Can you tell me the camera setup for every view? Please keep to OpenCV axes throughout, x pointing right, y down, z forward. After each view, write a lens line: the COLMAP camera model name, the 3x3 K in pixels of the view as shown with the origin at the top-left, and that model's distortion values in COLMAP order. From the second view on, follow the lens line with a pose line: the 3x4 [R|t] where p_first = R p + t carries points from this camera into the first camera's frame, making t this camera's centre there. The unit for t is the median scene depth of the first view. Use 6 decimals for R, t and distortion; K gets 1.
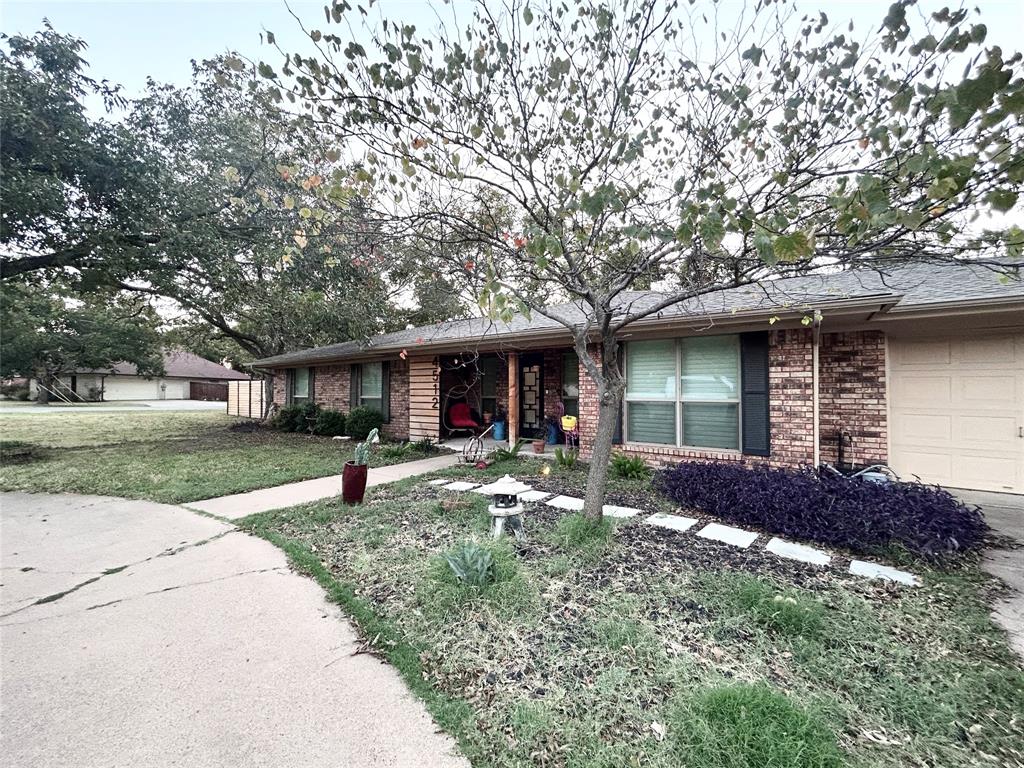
lens RADIAL K [[411.9, 0, 512.0], [0, 411.9, 384.0], [0, 0, 1]] dist [-0.000372, -0.000200]
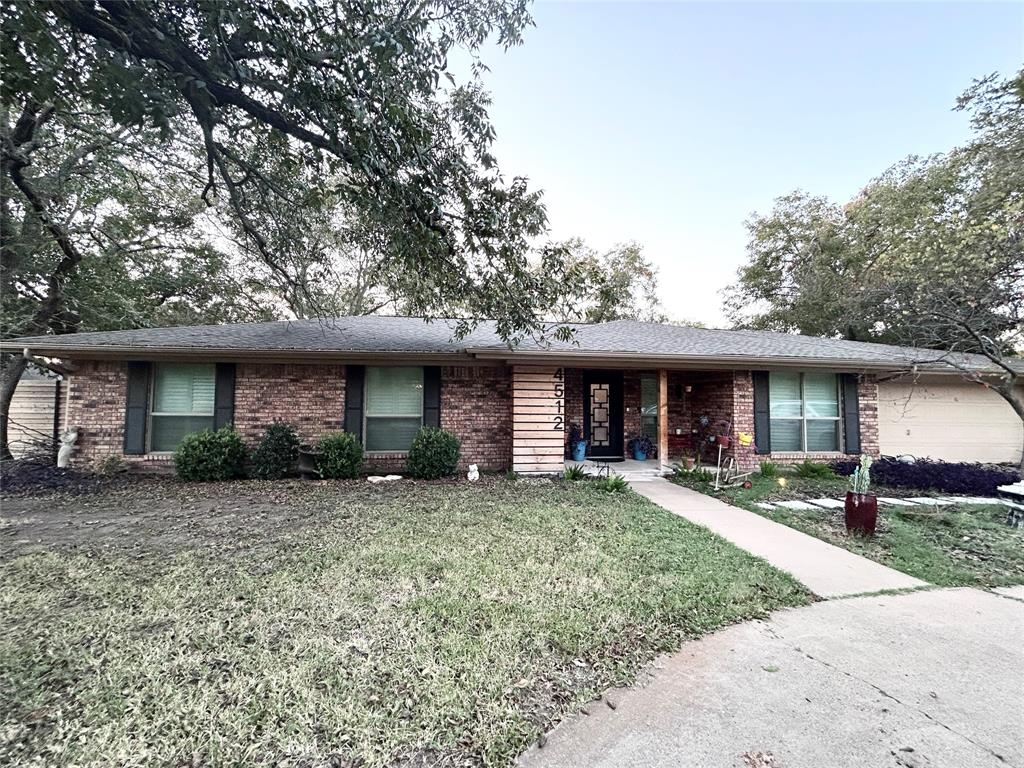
lens RADIAL K [[411.9, 0, 512.0], [0, 411.9, 384.0], [0, 0, 1]] dist [-0.000372, -0.000200]
pose [[0.736445, 0.040262, 0.675298, -1.225907], [-0.023966, 0.999154, -0.033435, -0.005077], [-0.676073, 0.008439, 0.736787, 0.647941]]
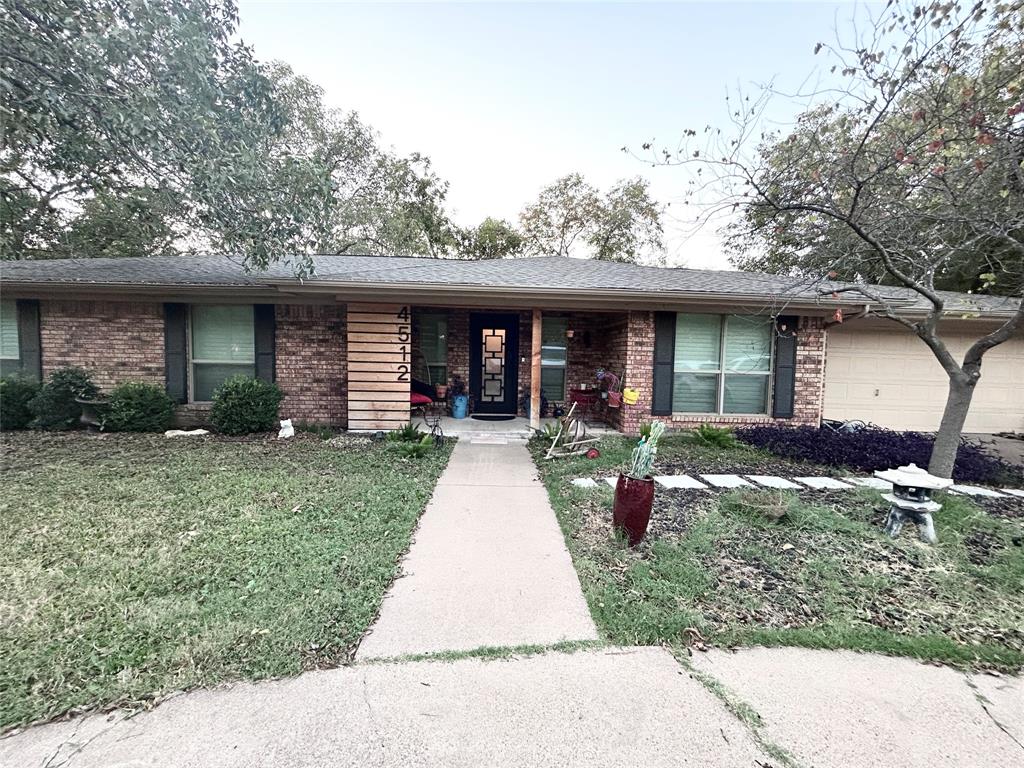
lens RADIAL K [[411.9, 0, 512.0], [0, 411.9, 384.0], [0, 0, 1]] dist [-0.000372, -0.000200]
pose [[0.787896, -0.019589, 0.615497, -0.700127], [-0.034575, 0.996510, 0.075974, 0.006929], [-0.614837, -0.081140, 0.784469, 0.484009]]
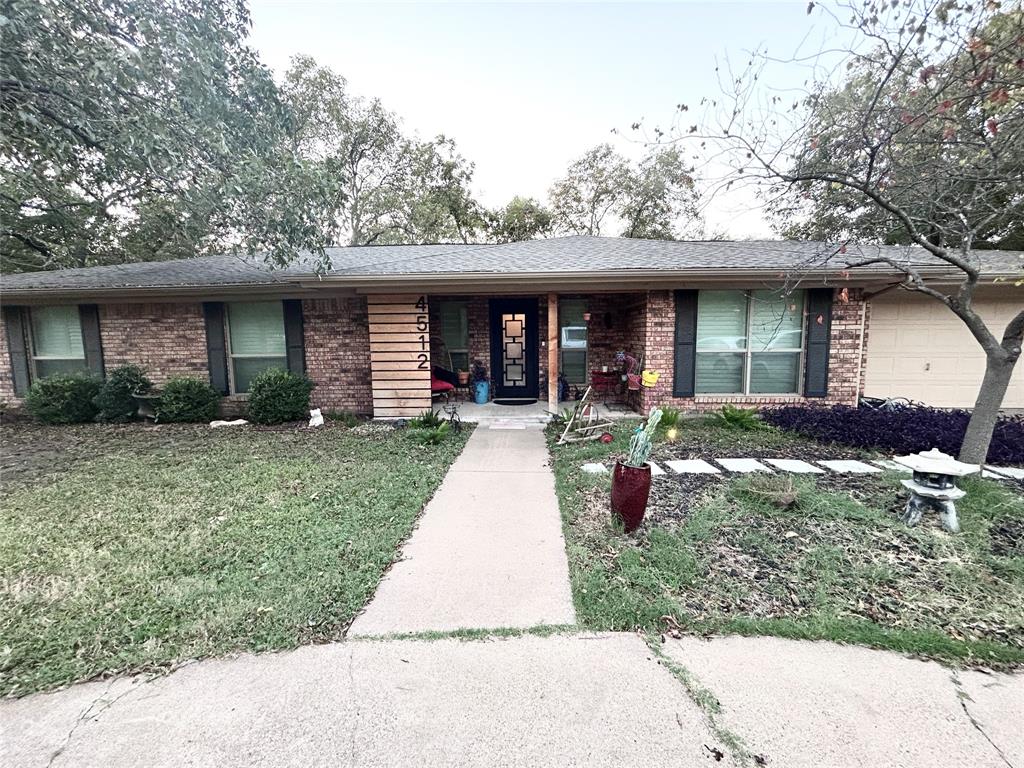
lens RADIAL K [[411.9, 0, 512.0], [0, 411.9, 384.0], [0, 0, 1]] dist [-0.000372, -0.000200]
pose [[0.838279, -0.068495, 0.540923, -0.664827], [0.000636, 0.992200, 0.124653, -0.007488], [-0.545242, -0.104150, 0.831784, 0.449130]]
